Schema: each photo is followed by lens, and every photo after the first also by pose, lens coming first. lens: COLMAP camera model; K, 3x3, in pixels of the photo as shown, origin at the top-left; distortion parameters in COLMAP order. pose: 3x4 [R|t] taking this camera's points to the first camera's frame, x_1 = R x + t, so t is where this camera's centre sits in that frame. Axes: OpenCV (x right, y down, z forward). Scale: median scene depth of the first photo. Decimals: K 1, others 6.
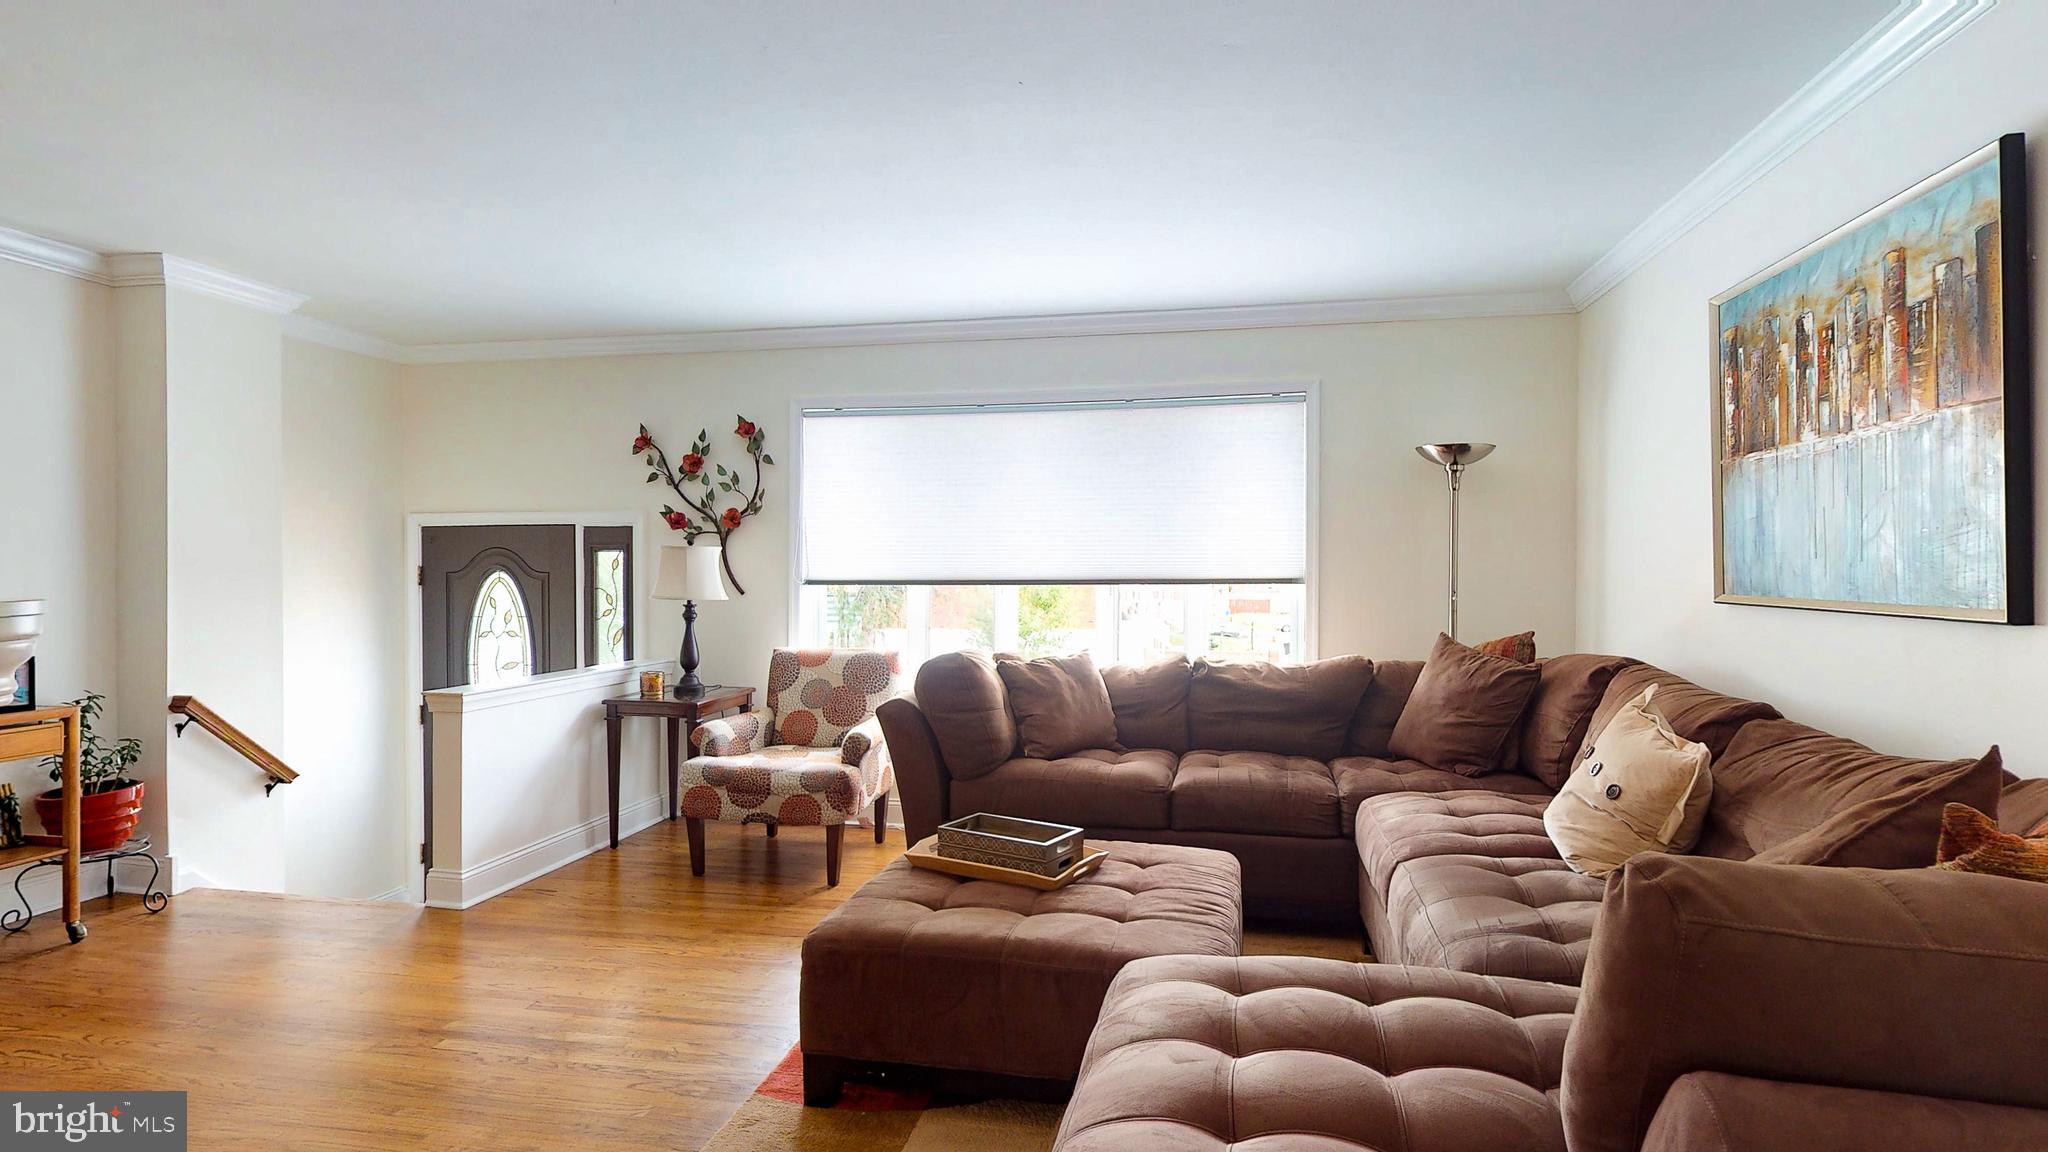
lens RADIAL K [[1047.6, 0, 1038.2], [0, 1047.6, 572.2], [0, 0, 1]] dist [0.004915, 0.000363]
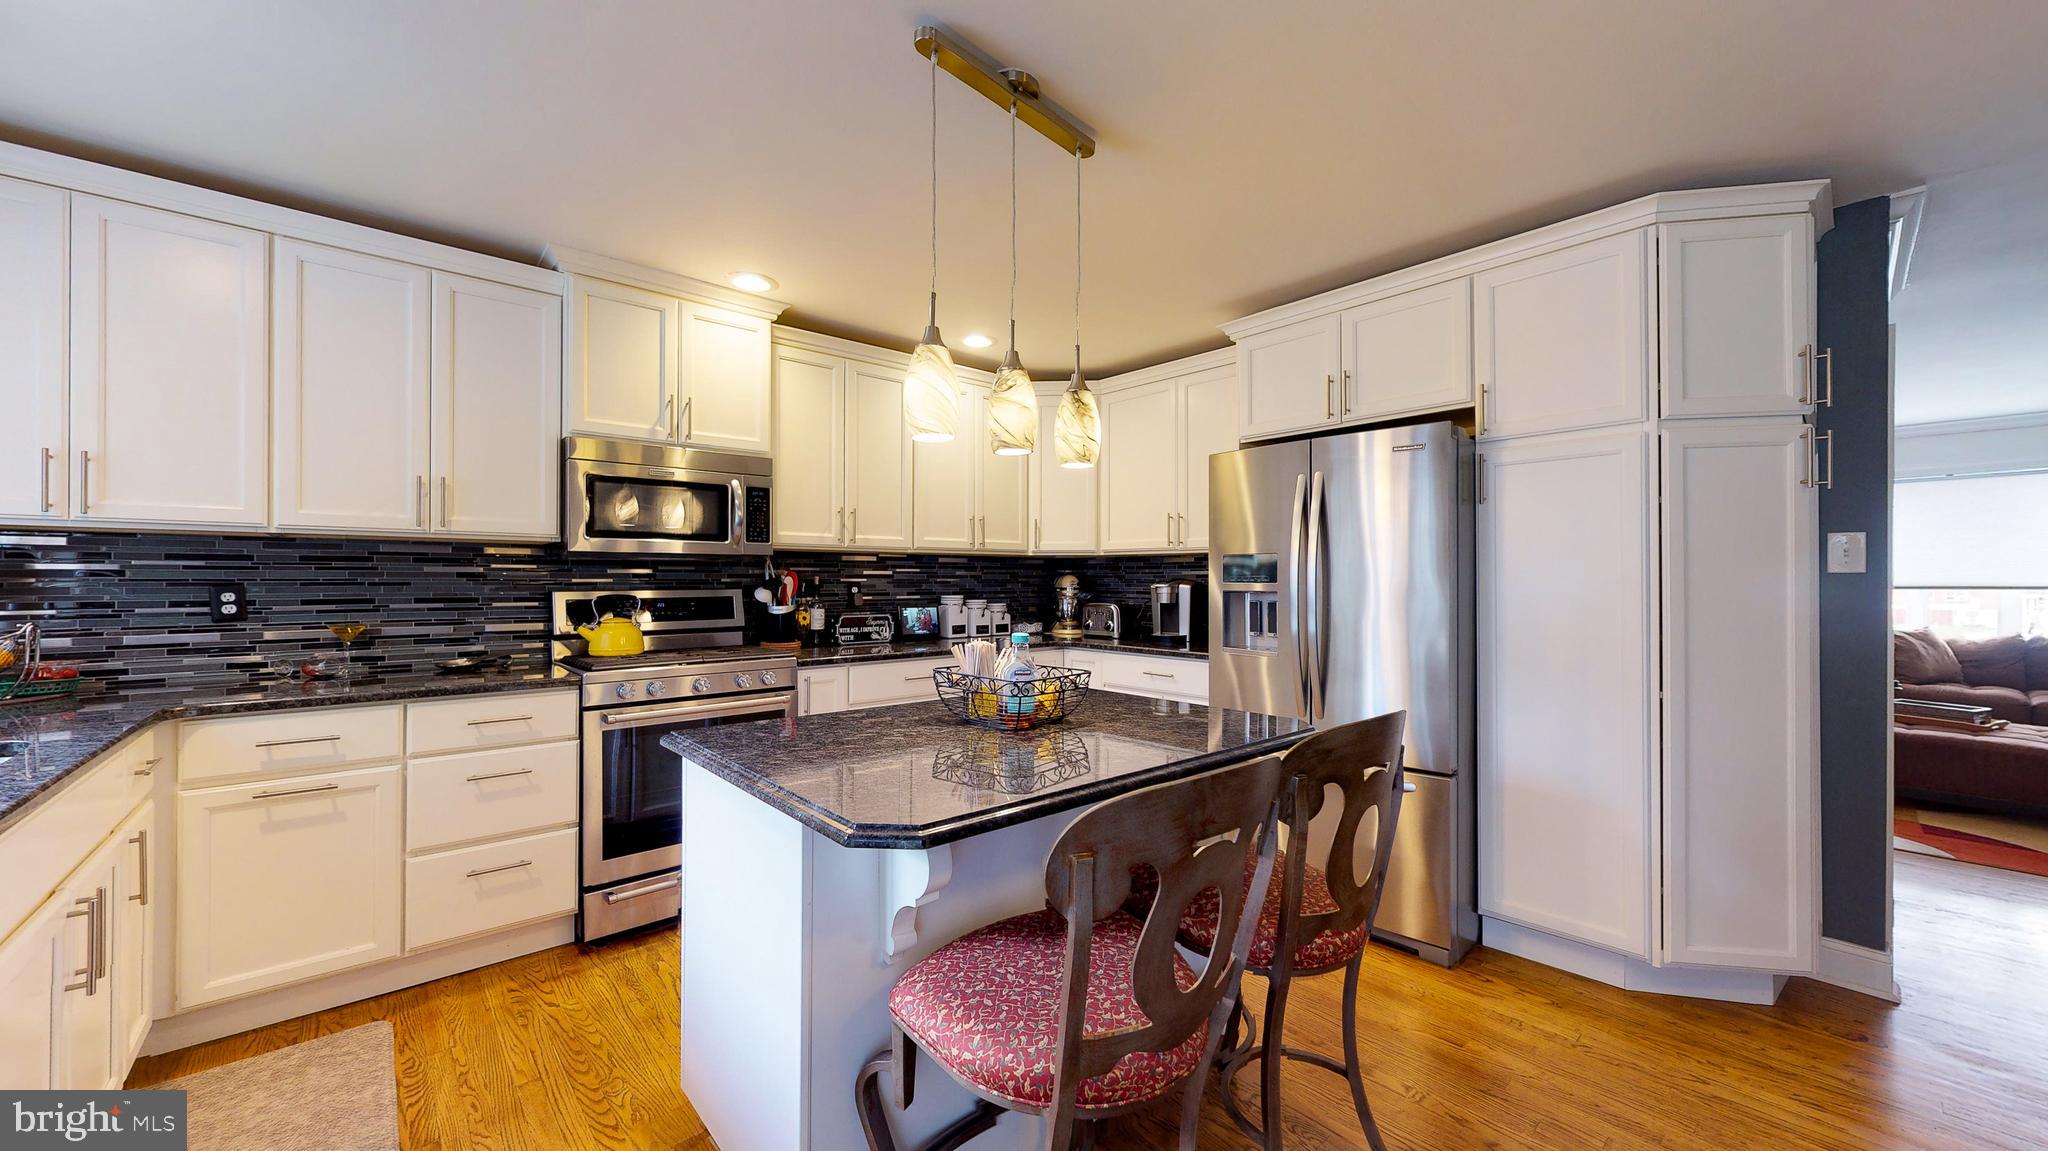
lens RADIAL K [[756.3, 0, 1034.1], [0, 756.3, 566.8], [0, 0, 1]] dist [-0.001606, -0.000459]
pose [[0.791230, 0.001812, -0.611516, -0.397846], [-0.006186, 0.999968, -0.005041, -0.009108], [0.611487, 0.007771, 0.791216, -0.954937]]
